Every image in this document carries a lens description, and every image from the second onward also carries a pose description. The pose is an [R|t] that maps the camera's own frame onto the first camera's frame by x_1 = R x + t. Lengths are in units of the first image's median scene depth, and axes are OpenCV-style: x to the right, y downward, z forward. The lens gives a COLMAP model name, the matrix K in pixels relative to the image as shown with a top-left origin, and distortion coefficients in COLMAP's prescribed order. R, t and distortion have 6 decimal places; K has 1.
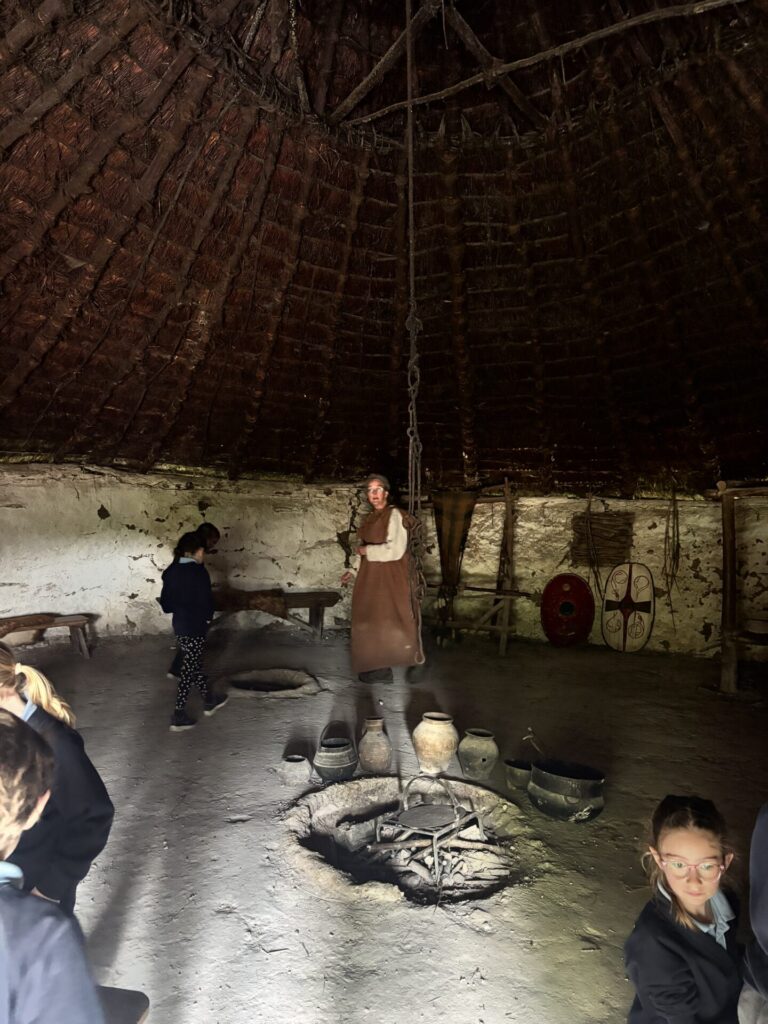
lens RADIAL K [[776.4, 0, 386.2], [0, 776.4, 517.0], [0, 0, 1]] dist [0.031604, -0.019756]
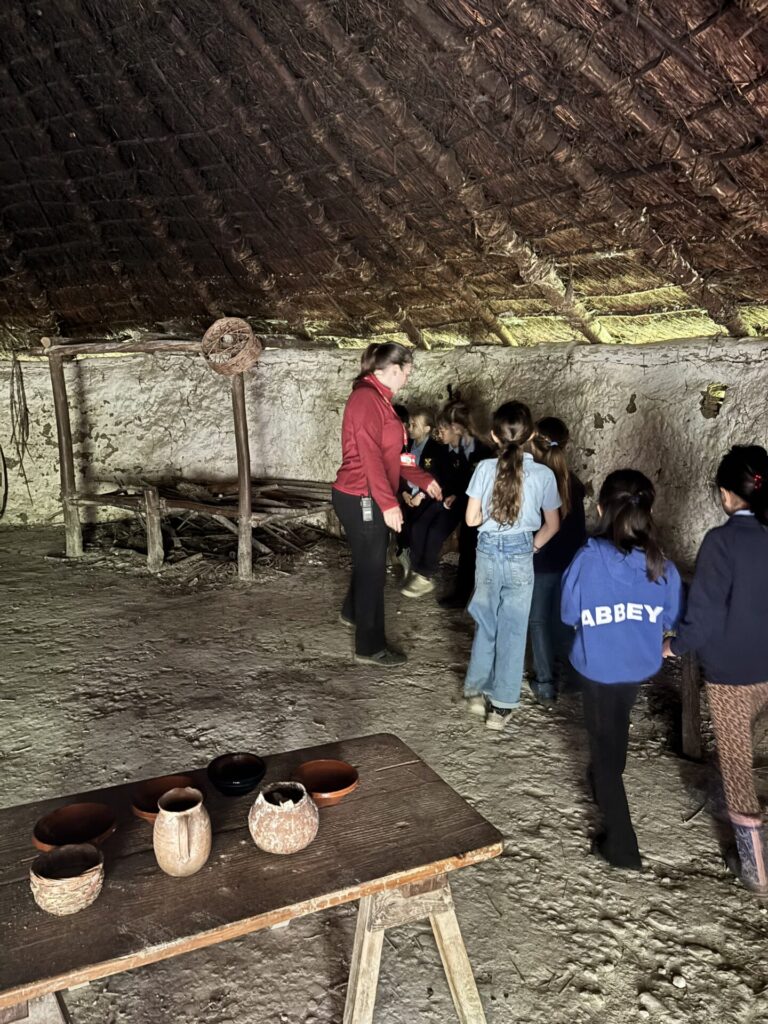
lens RADIAL K [[776.4, 0, 388.6], [0, 776.4, 517.0], [0, 0, 1]] dist [0.031604, -0.019756]
pose [[0.764000, -0.130898, 0.631799, 0.099539], [0.025862, 0.984630, 0.172725, 0.011826], [-0.644698, -0.115622, 0.755643, 0.003454]]
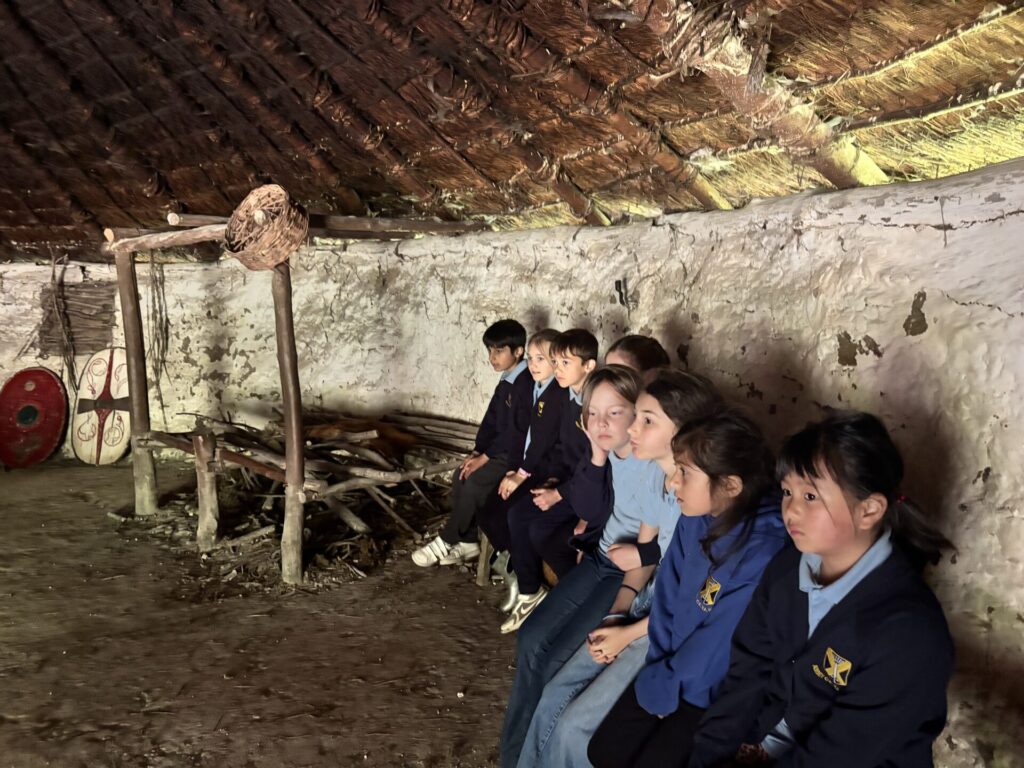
lens RADIAL K [[776.4, 0, 511.7], [0, 776.4, 377.2], [0, 0, 1]] dist [0.031604, -0.019756]
pose [[0.917650, -0.081928, 0.388852, 0.383365], [0.041940, 0.993019, 0.110247, 0.020189], [-0.395170, -0.084860, 0.914680, 0.146427]]
